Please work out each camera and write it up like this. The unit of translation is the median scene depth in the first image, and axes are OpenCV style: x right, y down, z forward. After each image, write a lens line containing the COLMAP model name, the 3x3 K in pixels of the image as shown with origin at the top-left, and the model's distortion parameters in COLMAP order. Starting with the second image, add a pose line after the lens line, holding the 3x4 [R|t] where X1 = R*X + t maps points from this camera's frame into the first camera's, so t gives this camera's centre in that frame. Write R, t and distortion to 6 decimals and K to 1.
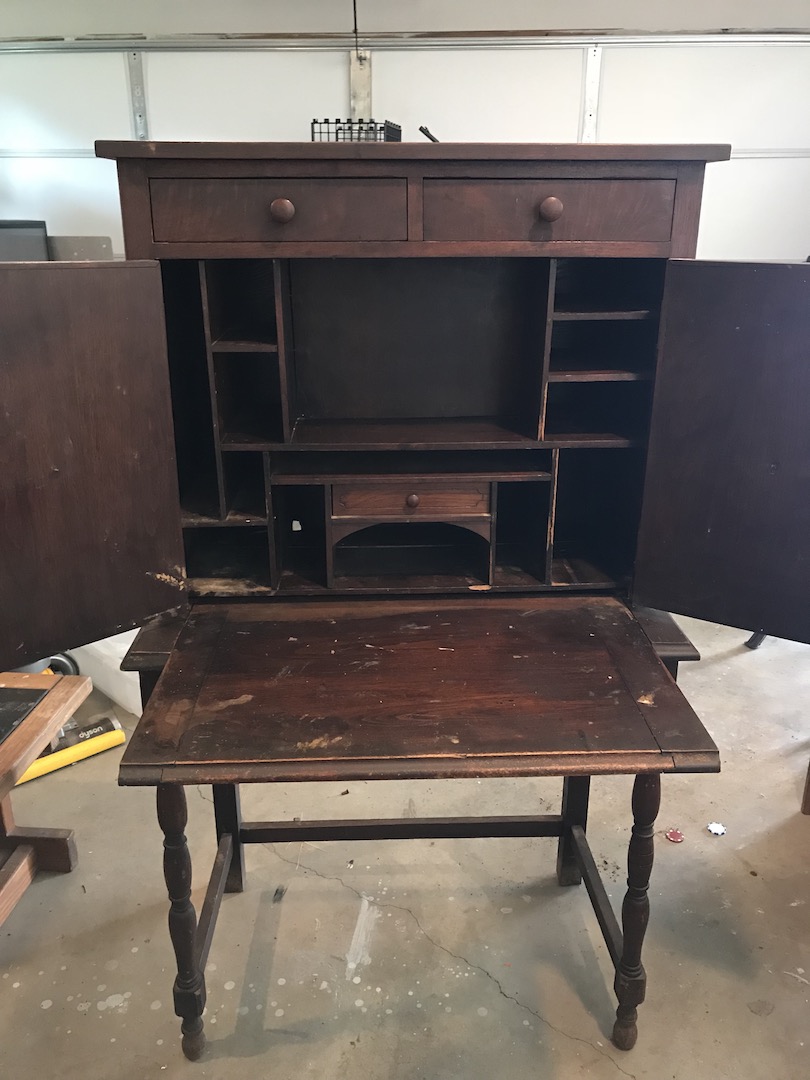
lens RADIAL K [[883.6, 0, 404.2], [0, 883.6, 542.8], [0, 0, 1]] dist [0.040068, -0.051993]
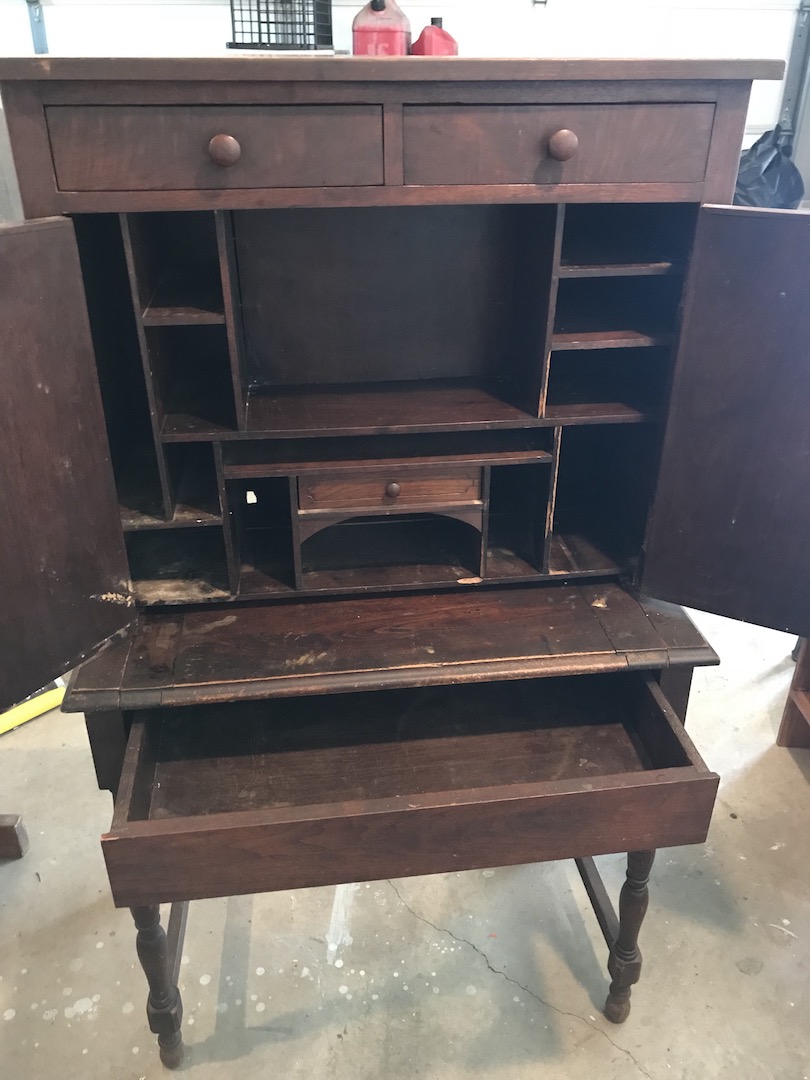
lens RADIAL K [[887.4, 0, 405.0], [0, 887.4, 540.0], [0, 0, 1]] dist [0.015551, -0.009872]
pose [[0.996923, -0.037318, 0.068935, -0.033079], [0.026584, 0.988246, 0.150543, -0.108056], [-0.073743, -0.148247, 0.986197, 0.121090]]
